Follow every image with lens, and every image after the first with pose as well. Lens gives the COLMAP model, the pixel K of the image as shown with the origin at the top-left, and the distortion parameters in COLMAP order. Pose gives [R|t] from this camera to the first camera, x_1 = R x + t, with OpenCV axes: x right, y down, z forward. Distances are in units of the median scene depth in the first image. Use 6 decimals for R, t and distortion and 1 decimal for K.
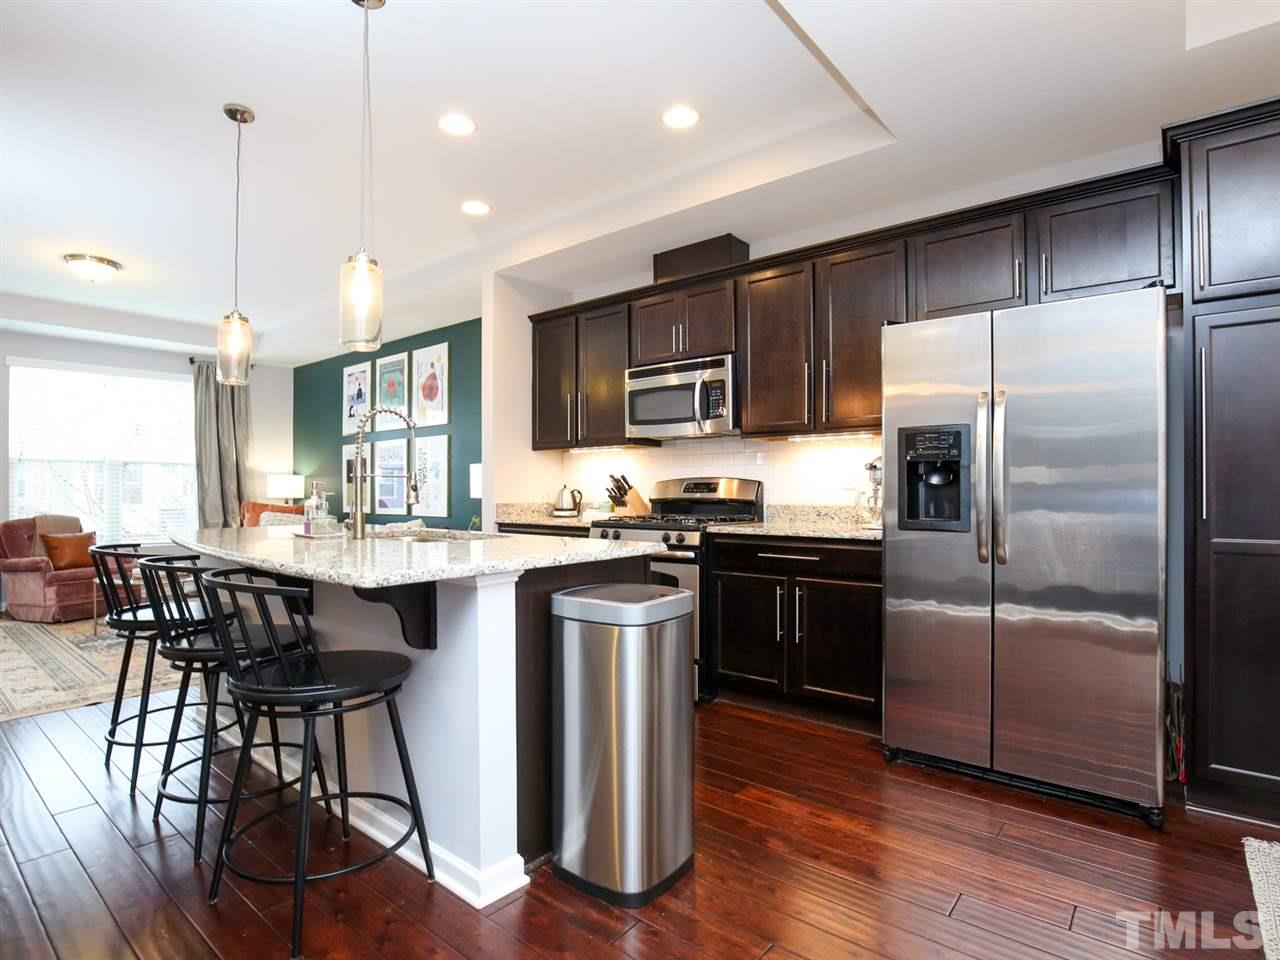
lens RADIAL K [[659.1, 0, 628.8], [0, 659.1, 492.3], [0, 0, 1]] dist [-0.030325, 0.000580]
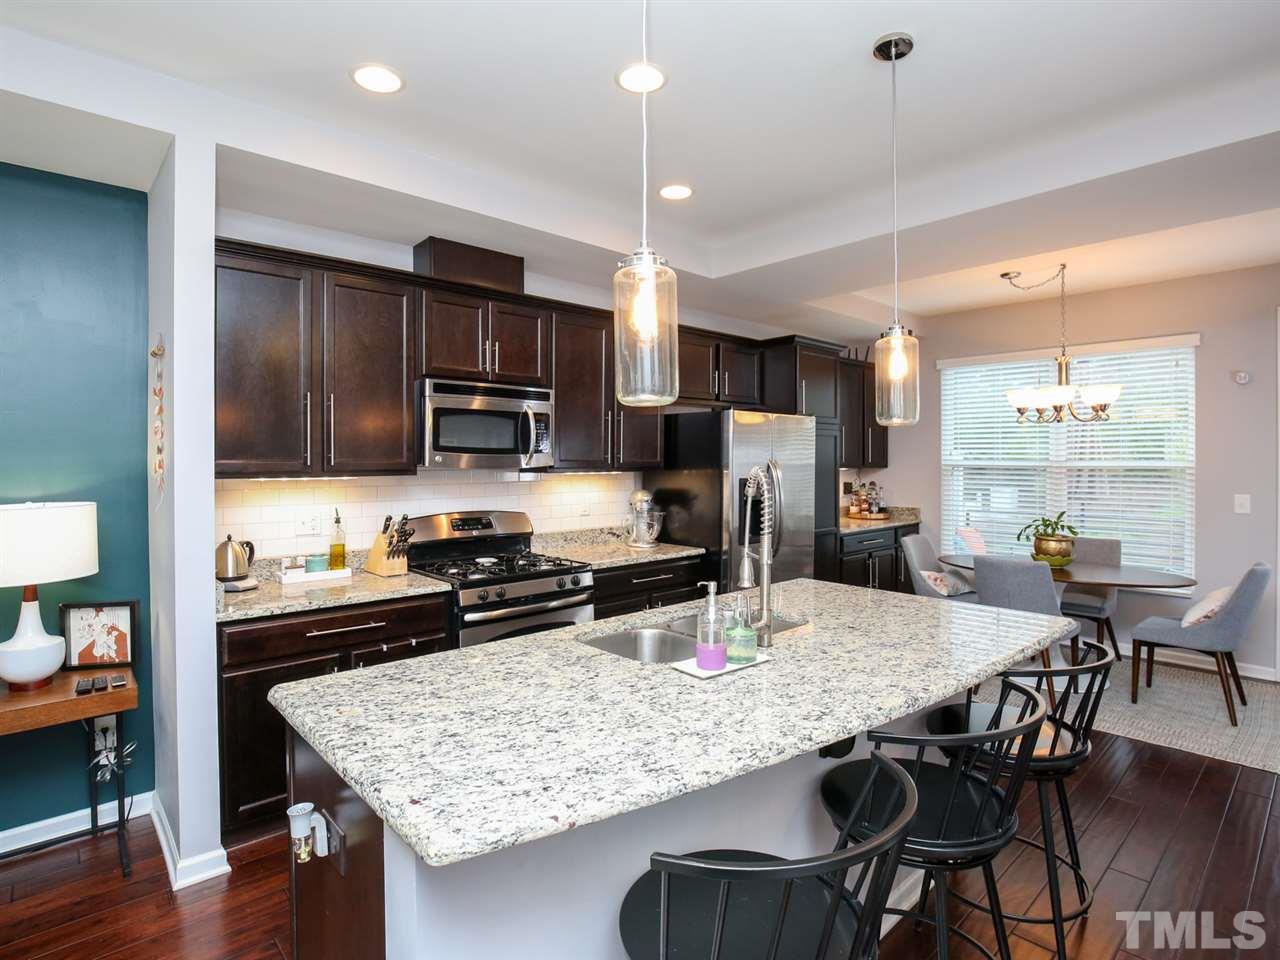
lens RADIAL K [[669.6, 0, 617.2], [0, 669.6, 461.0], [0, 0, 1]] dist [-0.034935, 0.001002]
pose [[0.145880, -0.001600, 0.989301, -0.755436], [0.002338, 0.999996, 0.001273, -0.092318], [-0.989300, 0.002128, 0.145883, 0.675273]]
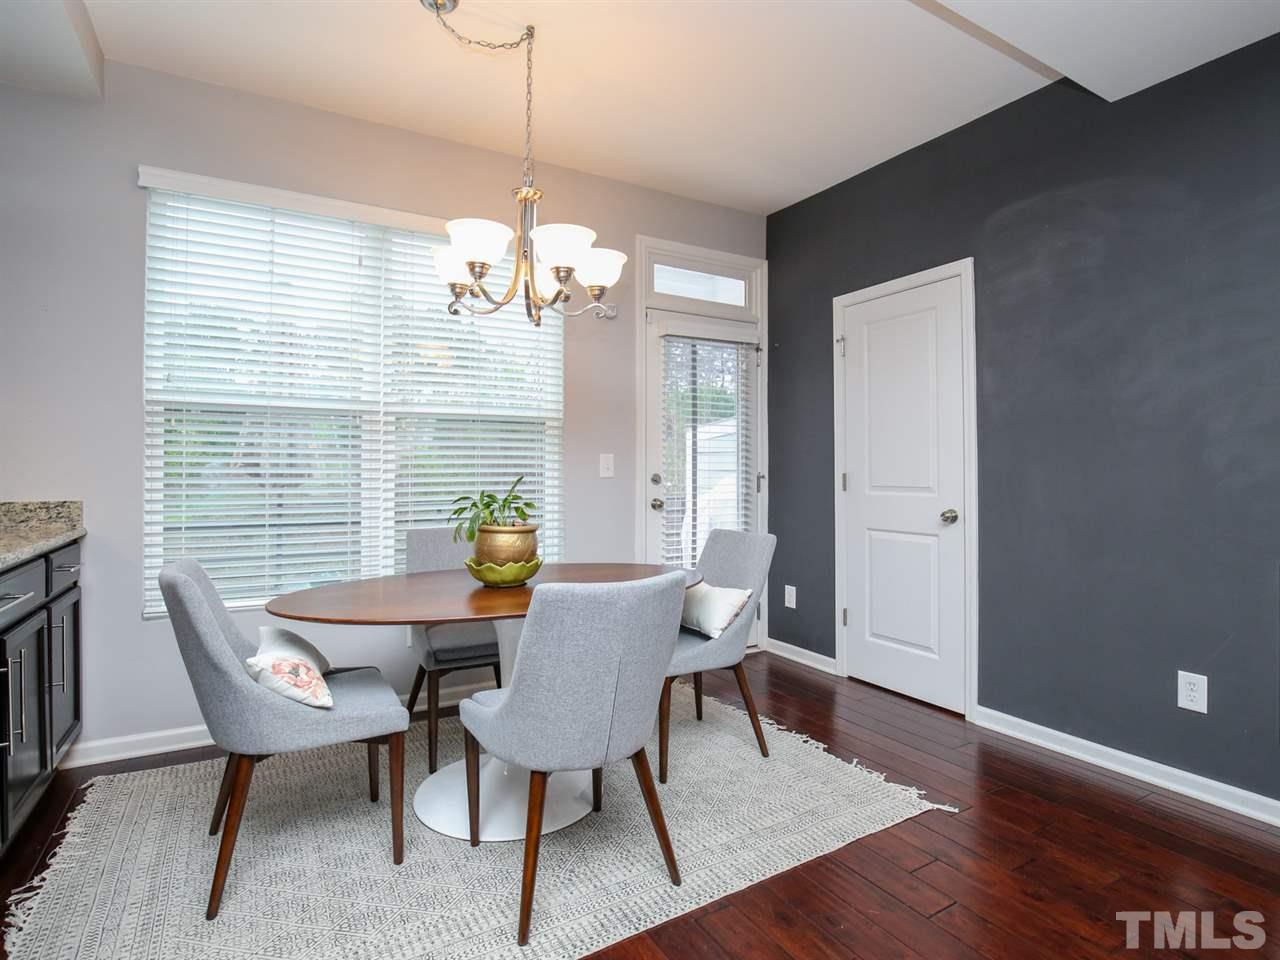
lens RADIAL K [[672.5, 0, 641.8], [0, 672.5, 458.8], [0, 0, 1]] dist [-0.004010, -0.000567]
pose [[-0.942649, 0.004974, 0.333749, 0.132188], [0.001705, 0.999948, -0.010088, -0.014379], [-0.333781, -0.008940, -0.942608, 0.633498]]
